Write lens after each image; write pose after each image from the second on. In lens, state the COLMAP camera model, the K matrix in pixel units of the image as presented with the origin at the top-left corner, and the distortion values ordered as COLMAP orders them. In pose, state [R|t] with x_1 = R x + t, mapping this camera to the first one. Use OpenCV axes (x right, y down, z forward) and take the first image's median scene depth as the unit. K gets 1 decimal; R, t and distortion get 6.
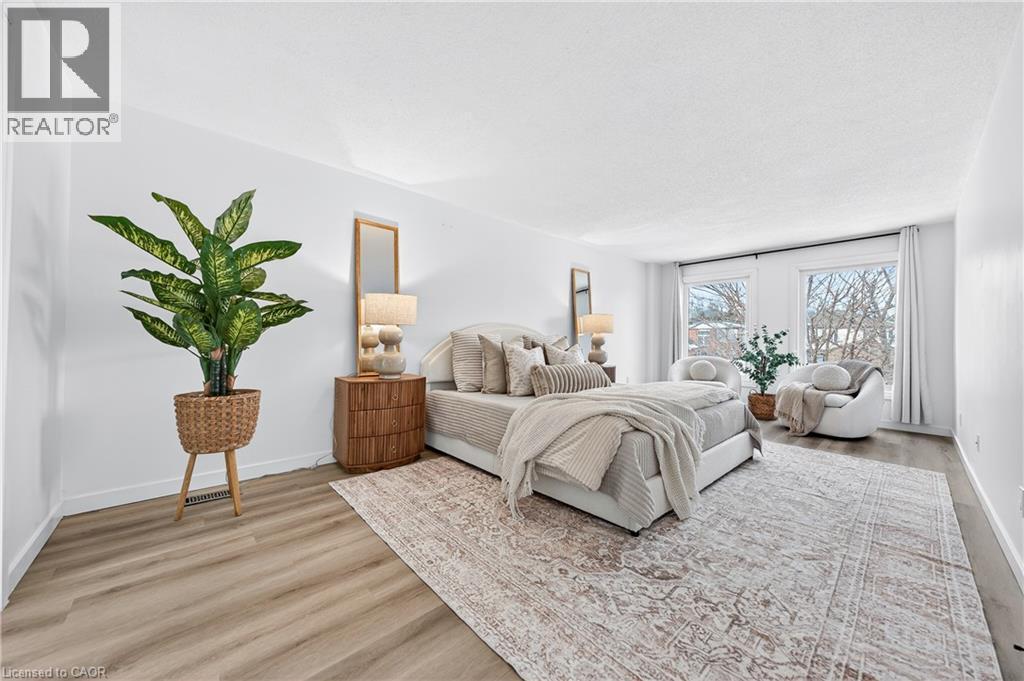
lens RADIAL K [[354.9, 0, 497.3], [0, 354.9, 344.0], [0, 0, 1]] dist [0.000665, 0.000004]
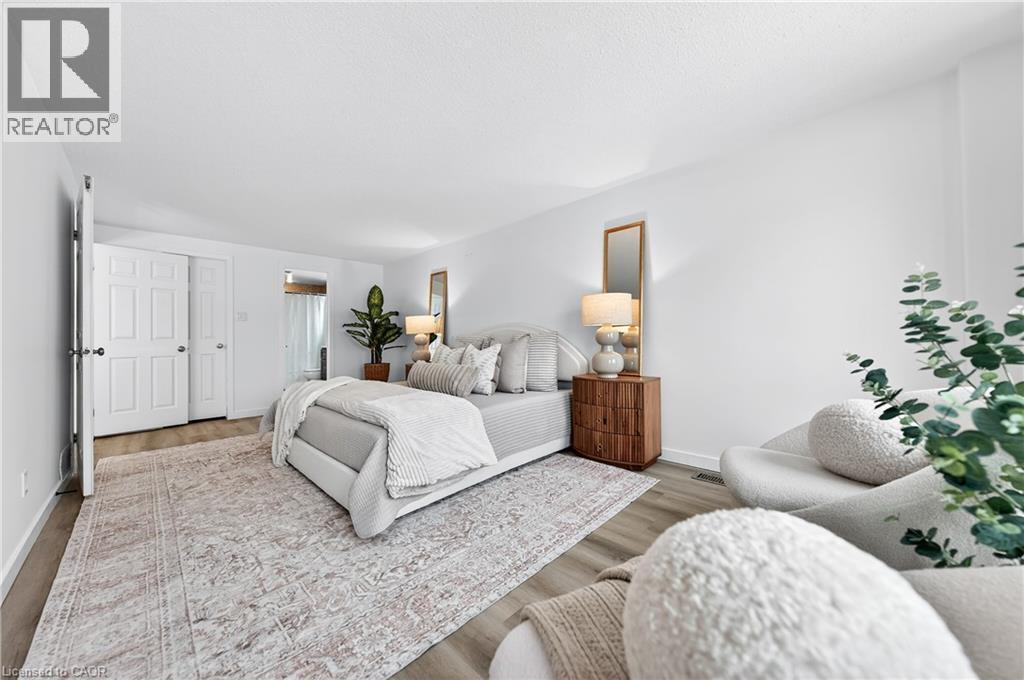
lens RADIAL K [[354.9, 0, 497.3], [0, 354.9, 343.5], [0, 0, 1]] dist [0.000665, 0.000004]
pose [[0.076236, -0.013480, -0.996999, 1.566390], [0.000314, 0.999909, -0.013496, 0.022512], [0.997090, 0.000716, 0.076233, 1.382203]]
